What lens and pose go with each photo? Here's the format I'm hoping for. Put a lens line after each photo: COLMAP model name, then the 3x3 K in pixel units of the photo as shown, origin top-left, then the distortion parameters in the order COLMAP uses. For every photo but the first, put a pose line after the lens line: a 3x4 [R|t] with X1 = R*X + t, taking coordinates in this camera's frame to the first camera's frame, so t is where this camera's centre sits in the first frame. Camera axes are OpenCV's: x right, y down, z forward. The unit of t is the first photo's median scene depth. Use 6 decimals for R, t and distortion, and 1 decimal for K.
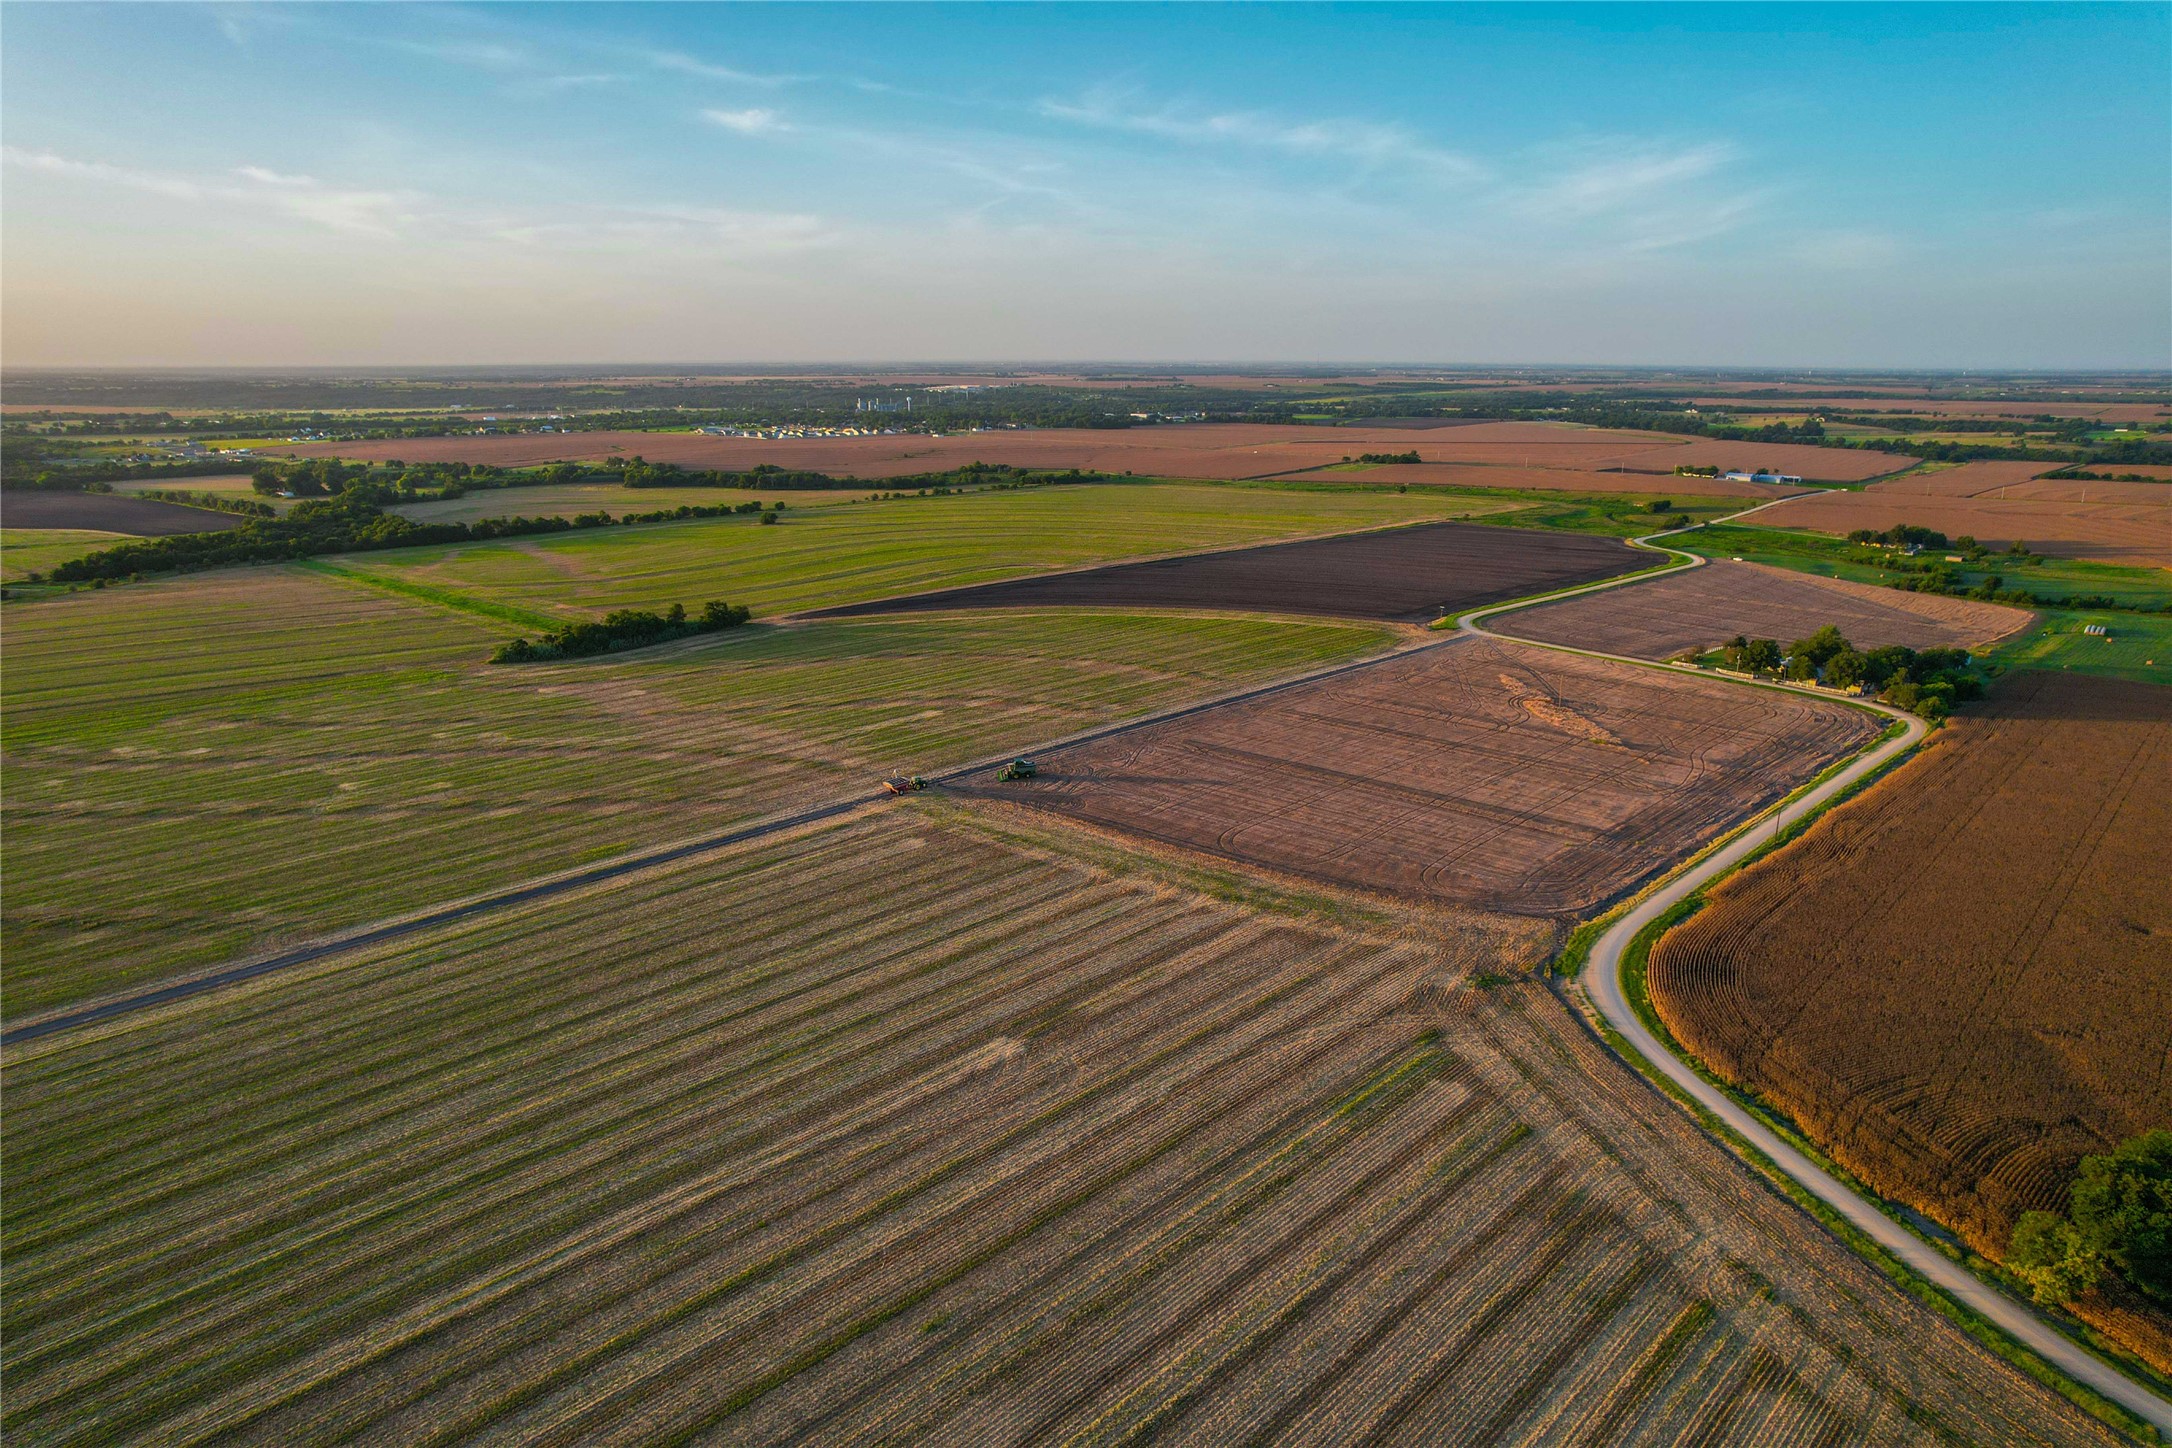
lens RADIAL K [[1388.1, 0, 1079.5], [0, 1388.1, 688.6], [0, 0, 1]] dist [-0.074116, 0.064283]
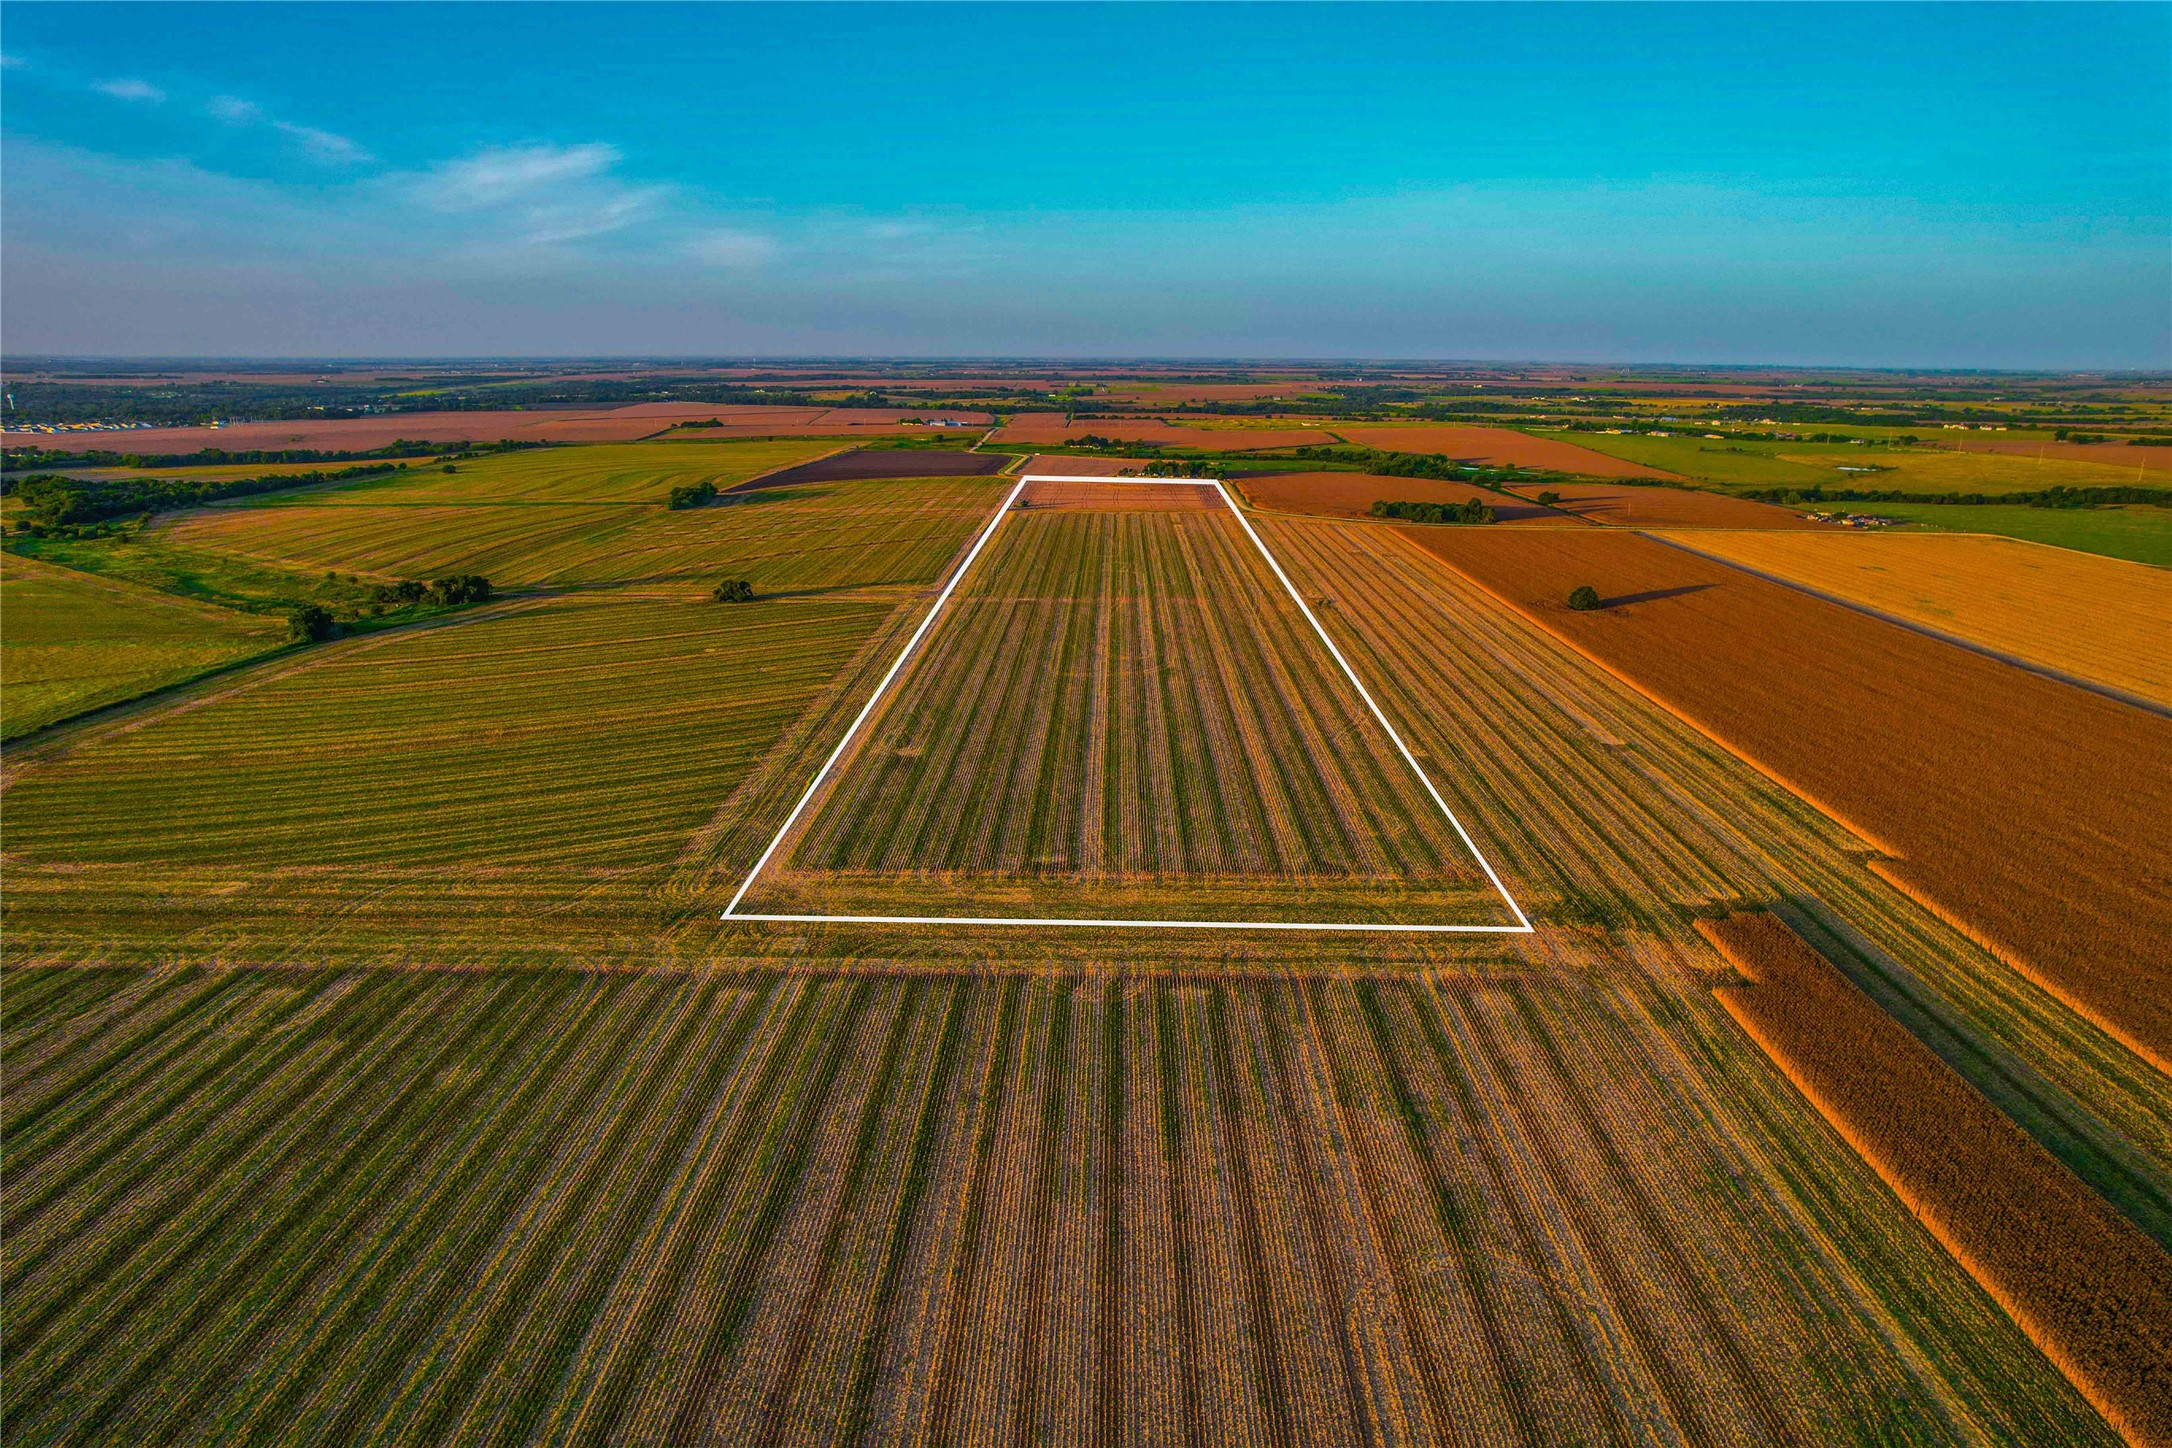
lens RADIAL K [[1388.1, 0, 1077.9], [0, 1388.1, 720.4], [0, 0, 1]] dist [-0.074116, 0.064283]
pose [[0.740757, -0.169774, 0.649966, -1.498548], [0.151365, 0.984839, 0.084736, 0.219101], [-0.654498, 0.035613, 0.755225, -0.911385]]
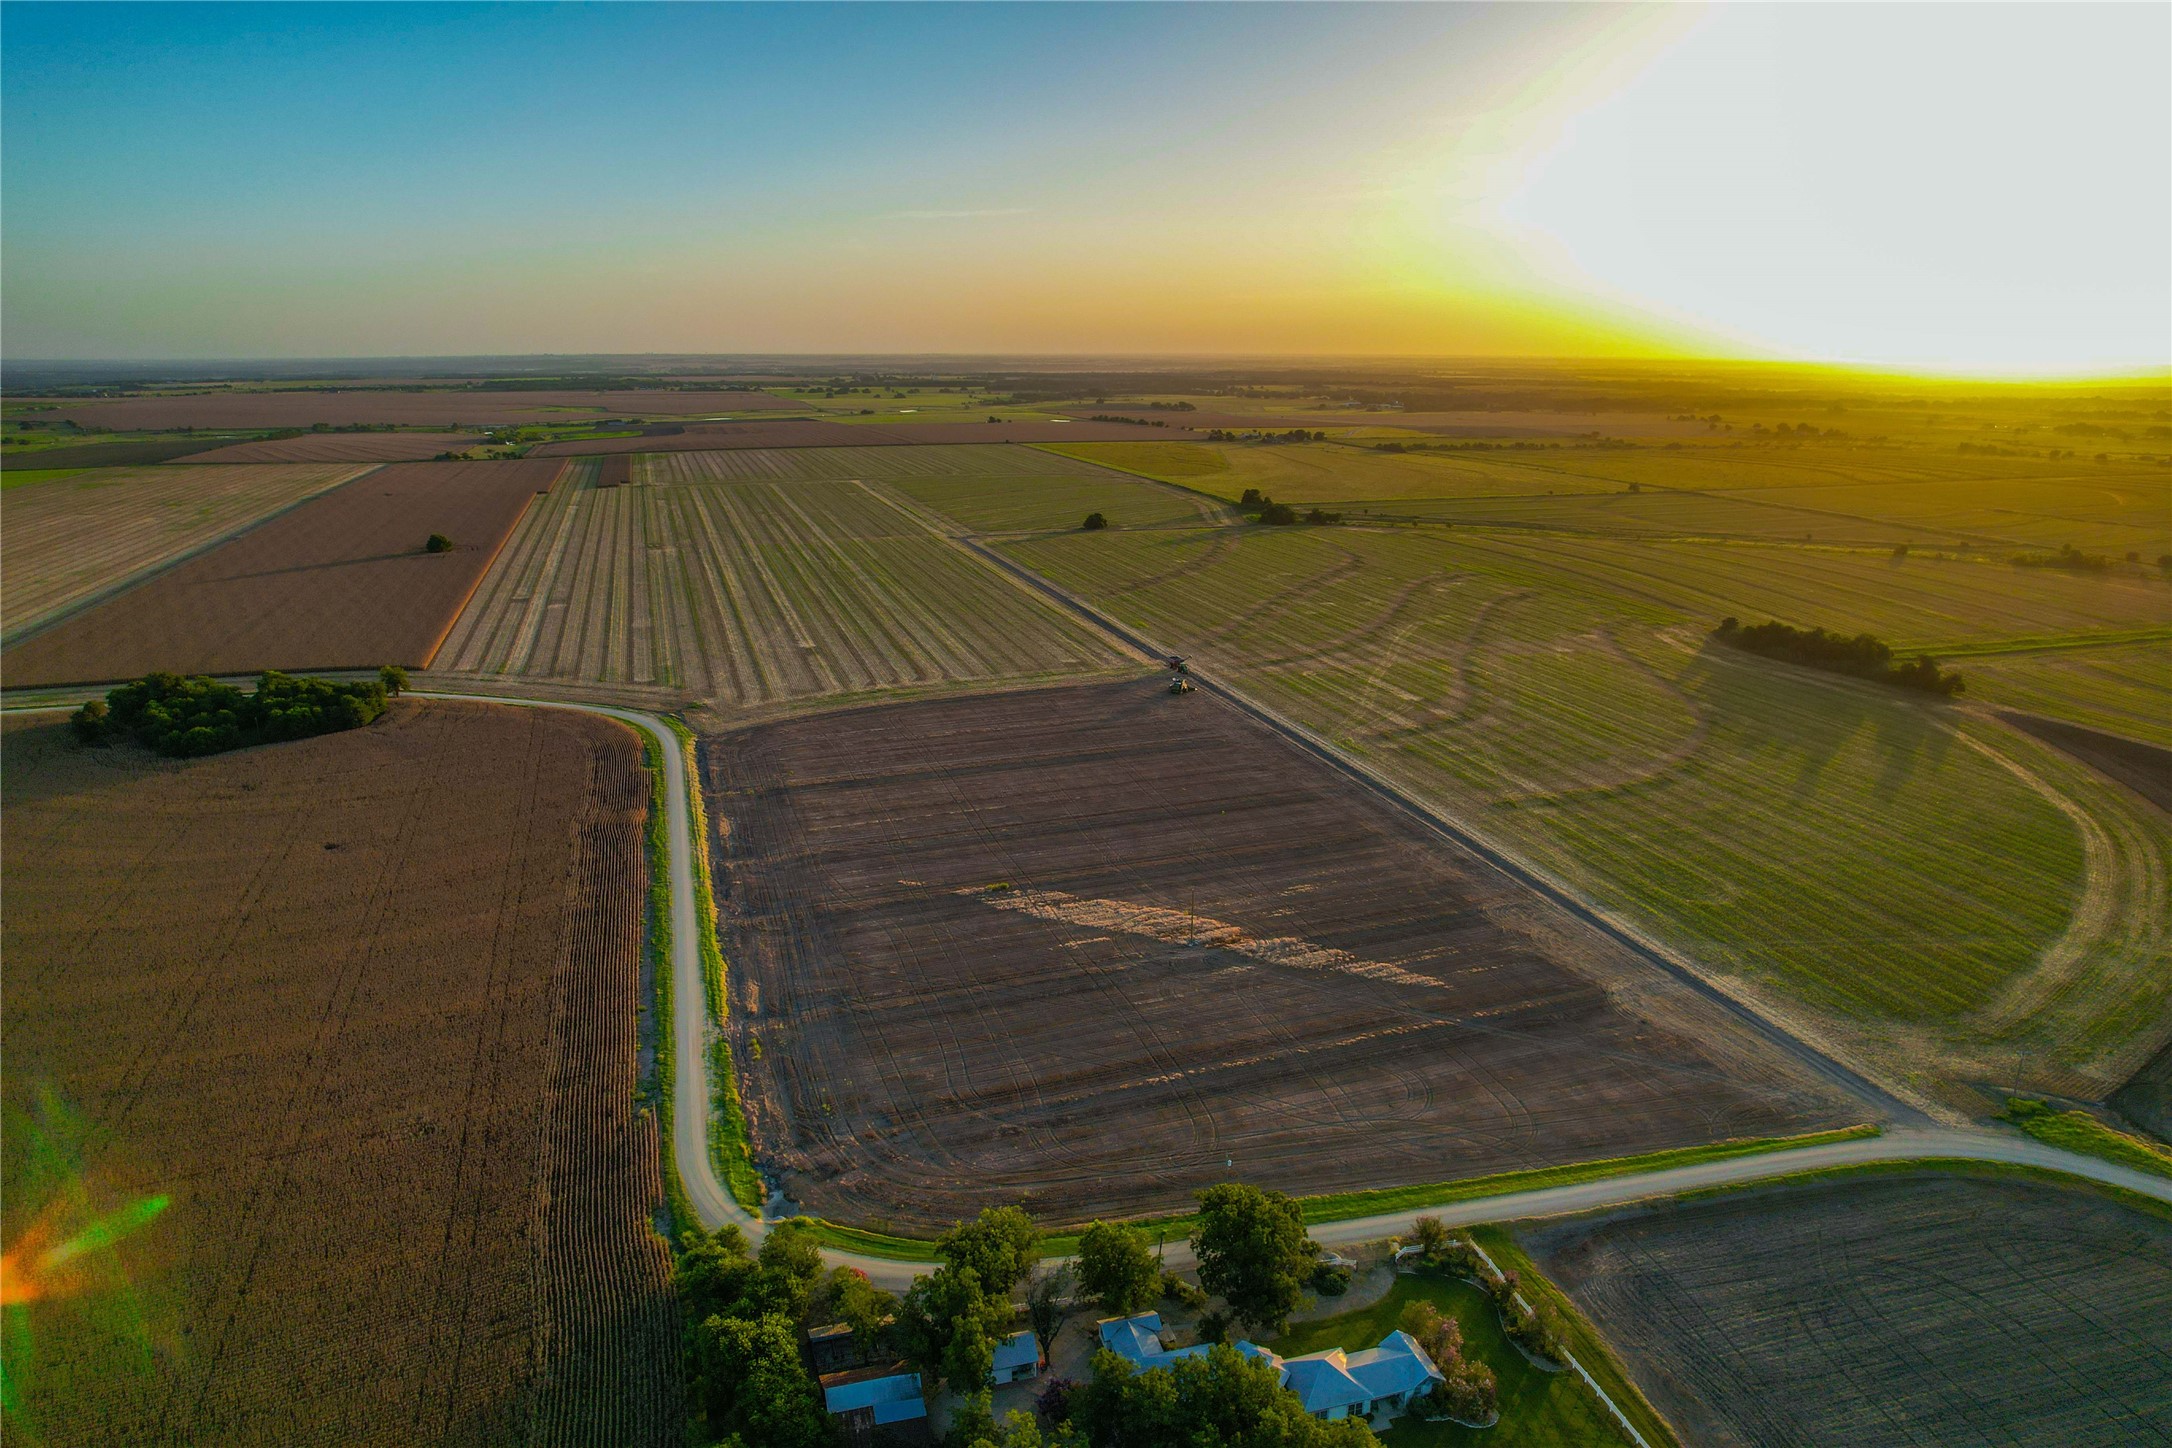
lens RADIAL K [[1388.1, 0, 1080.9], [0, 1388.1, 724.2], [0, 0, 1]] dist [-0.074116, 0.064283]
pose [[-0.480809, 0.227282, -0.846856, 0.869236], [-0.208875, 0.908327, 0.362370, -0.280357], [0.851583, 0.351119, -0.389259, 1.186828]]
